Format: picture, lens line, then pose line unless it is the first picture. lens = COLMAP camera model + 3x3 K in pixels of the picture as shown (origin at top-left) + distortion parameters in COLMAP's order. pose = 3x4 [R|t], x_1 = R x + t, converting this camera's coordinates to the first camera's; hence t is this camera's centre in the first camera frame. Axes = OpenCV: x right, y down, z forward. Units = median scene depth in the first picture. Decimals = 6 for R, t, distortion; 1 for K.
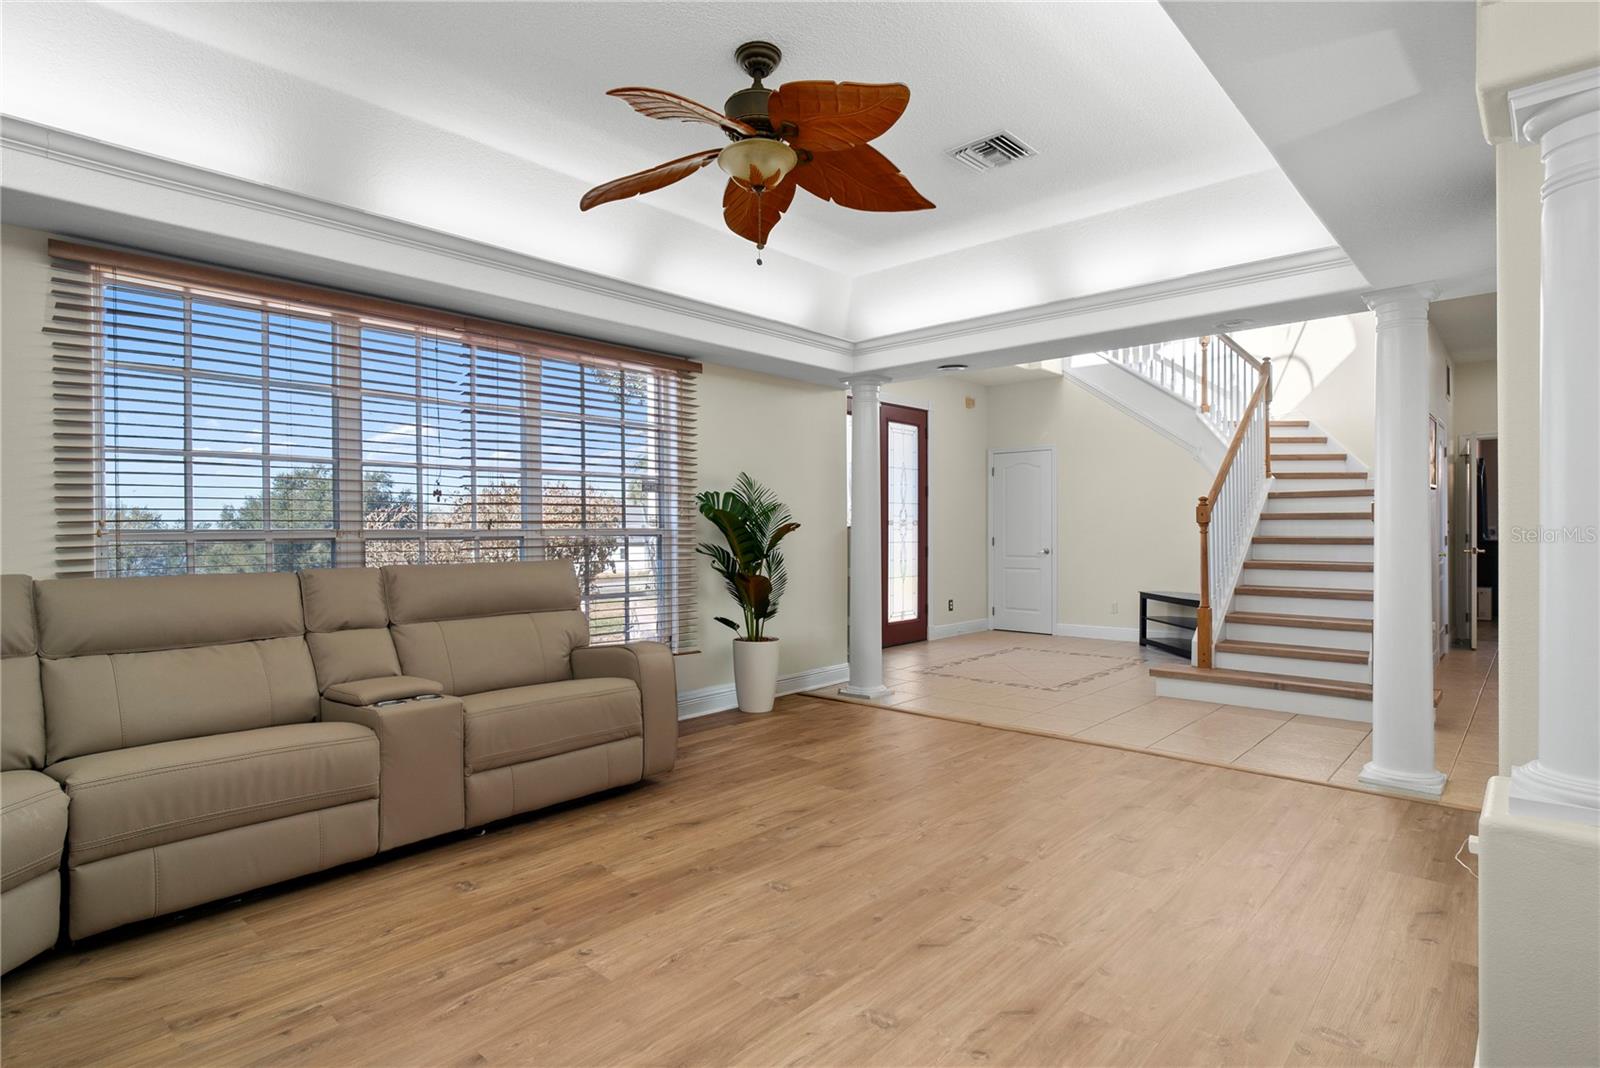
lens RADIAL K [[830.0, 0, 793.3], [0, 830.0, 536.1], [0, 0, 1]] dist [-0.002093, -0.000357]
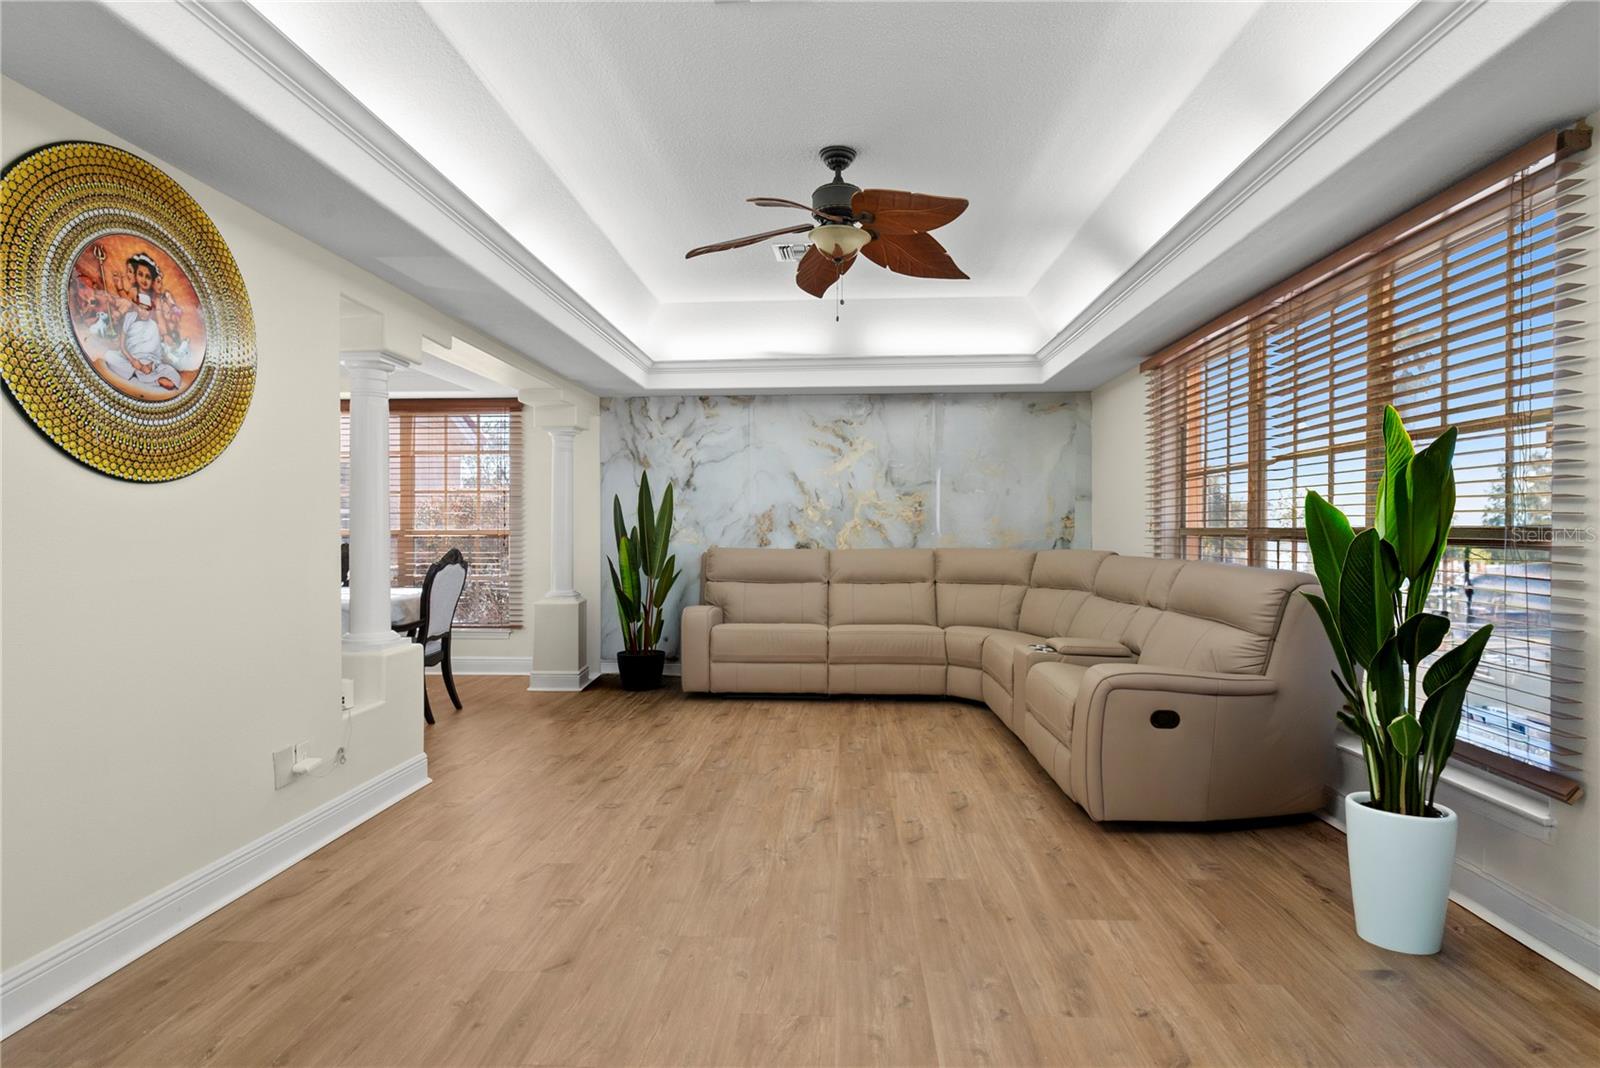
lens RADIAL K [[802.6, 0, 800.0], [0, 802.6, 534.0], [0, 0, 1]] dist [-0.001823, -0.000310]
pose [[-0.769875, 0.009327, -0.638127, 0.763137], [0.003611, 0.999941, 0.010259, -0.016203], [0.638185, 0.005594, -0.769863, 1.850018]]
